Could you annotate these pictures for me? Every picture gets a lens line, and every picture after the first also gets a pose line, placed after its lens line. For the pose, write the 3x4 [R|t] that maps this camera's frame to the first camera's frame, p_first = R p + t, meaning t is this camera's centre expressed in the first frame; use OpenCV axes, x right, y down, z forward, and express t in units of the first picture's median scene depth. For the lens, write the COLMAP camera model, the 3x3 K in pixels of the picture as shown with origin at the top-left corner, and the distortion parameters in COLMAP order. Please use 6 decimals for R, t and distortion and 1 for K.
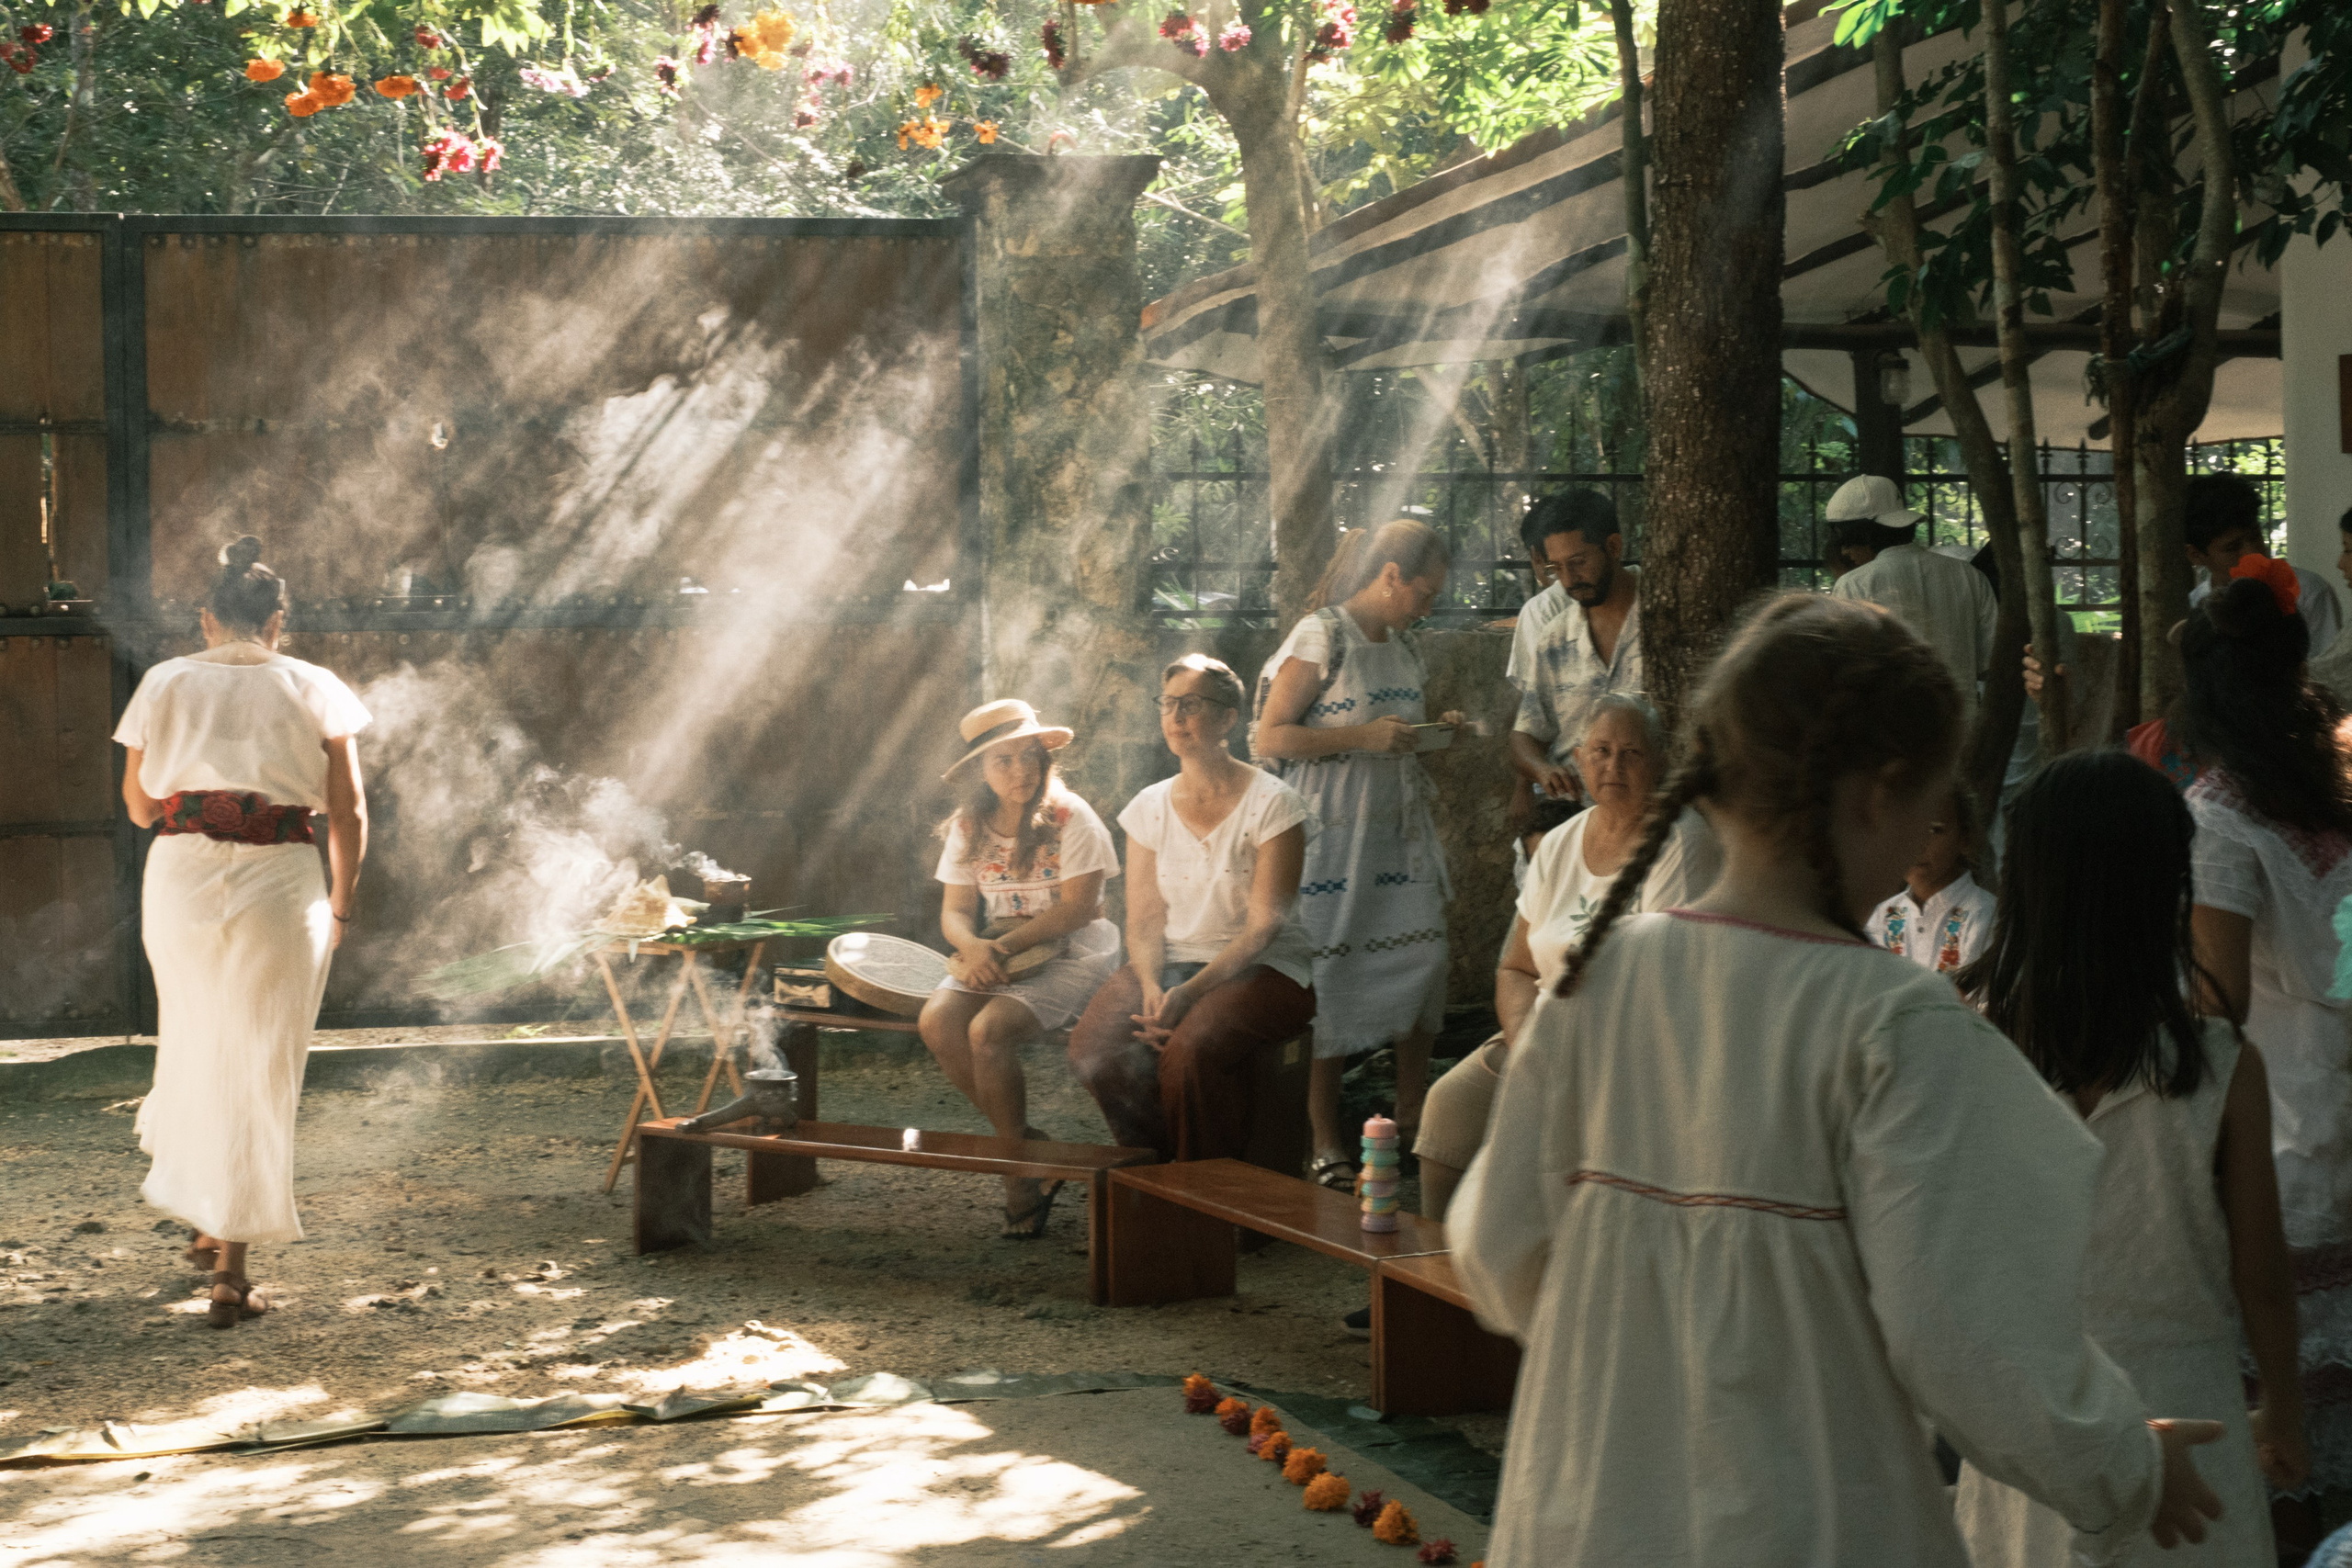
lens RADIAL K [[3925.3, 0, 1175.1], [0, 3925.3, 779.0], [0, 0, 1]] dist [-0.005996, 0.000000]
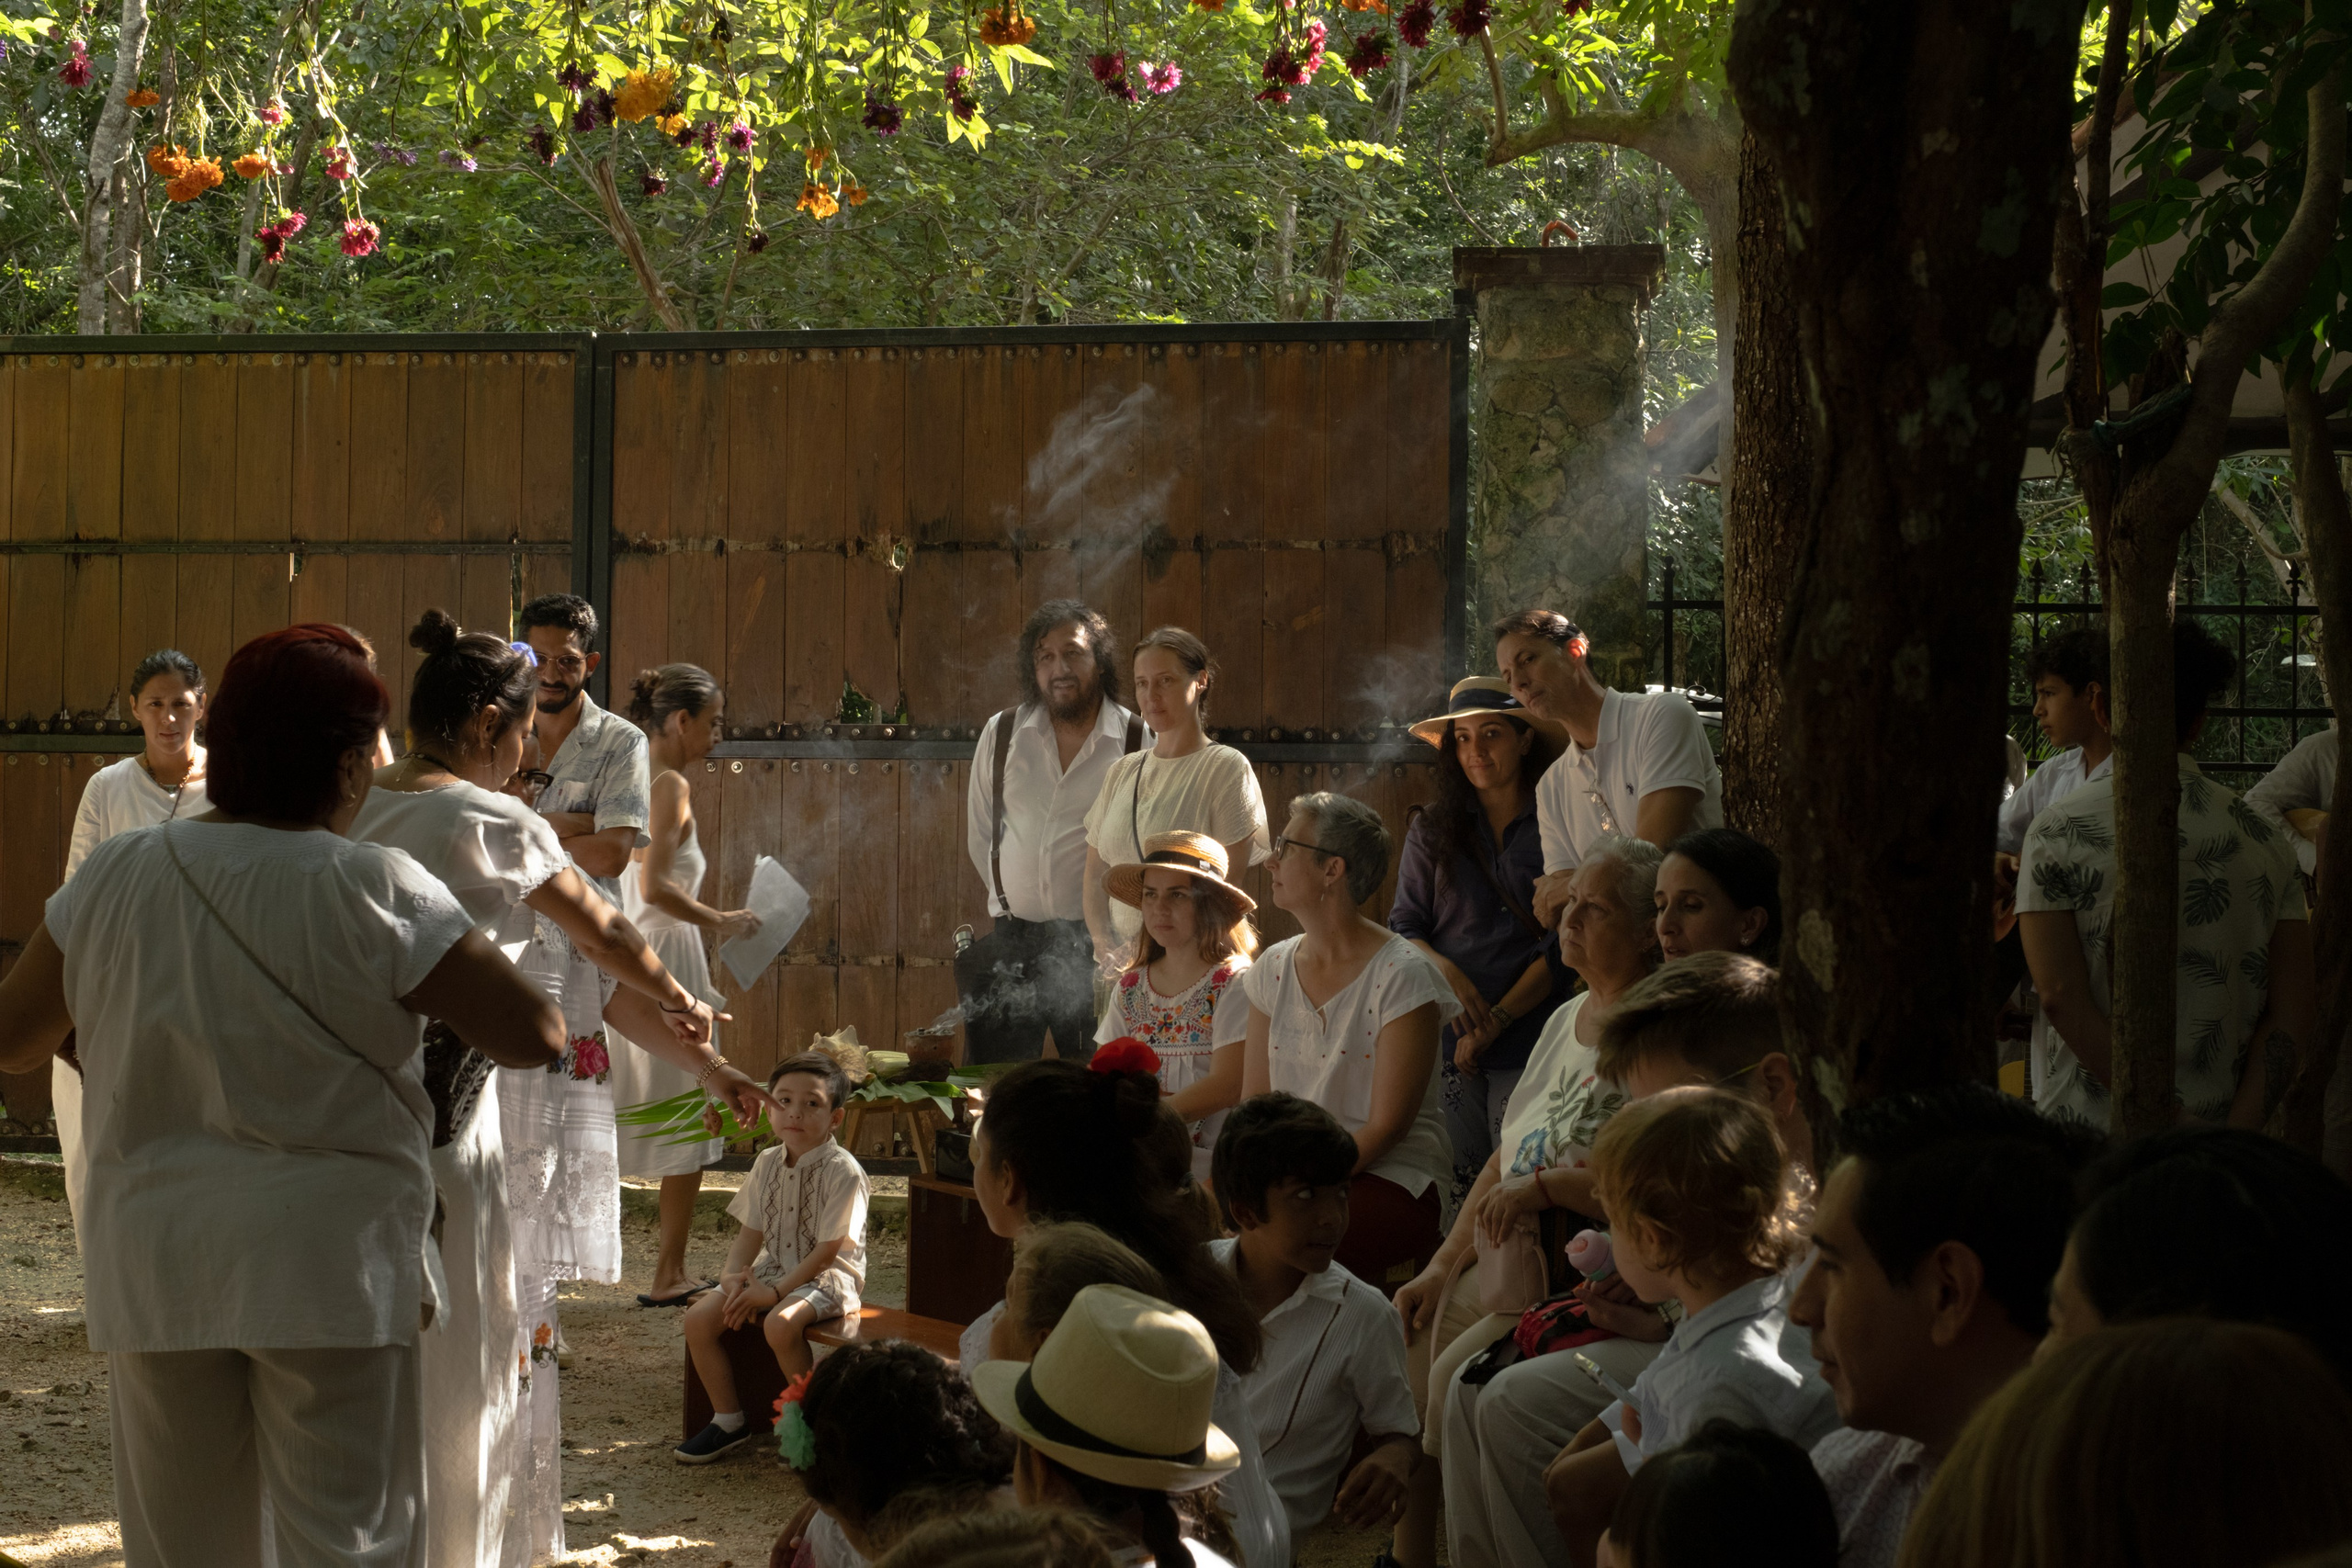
lens RADIAL K [[3925.3, 0, 1175.8], [0, 3925.3, 788.3], [0, 0, 1]] dist [-0.005996, 0.000000]
pose [[0.909031, 0.024889, -0.415985, 0.278860], [-0.041588, 0.998650, -0.031128, -0.004423], [0.414649, 0.045596, 0.908838, 0.164706]]
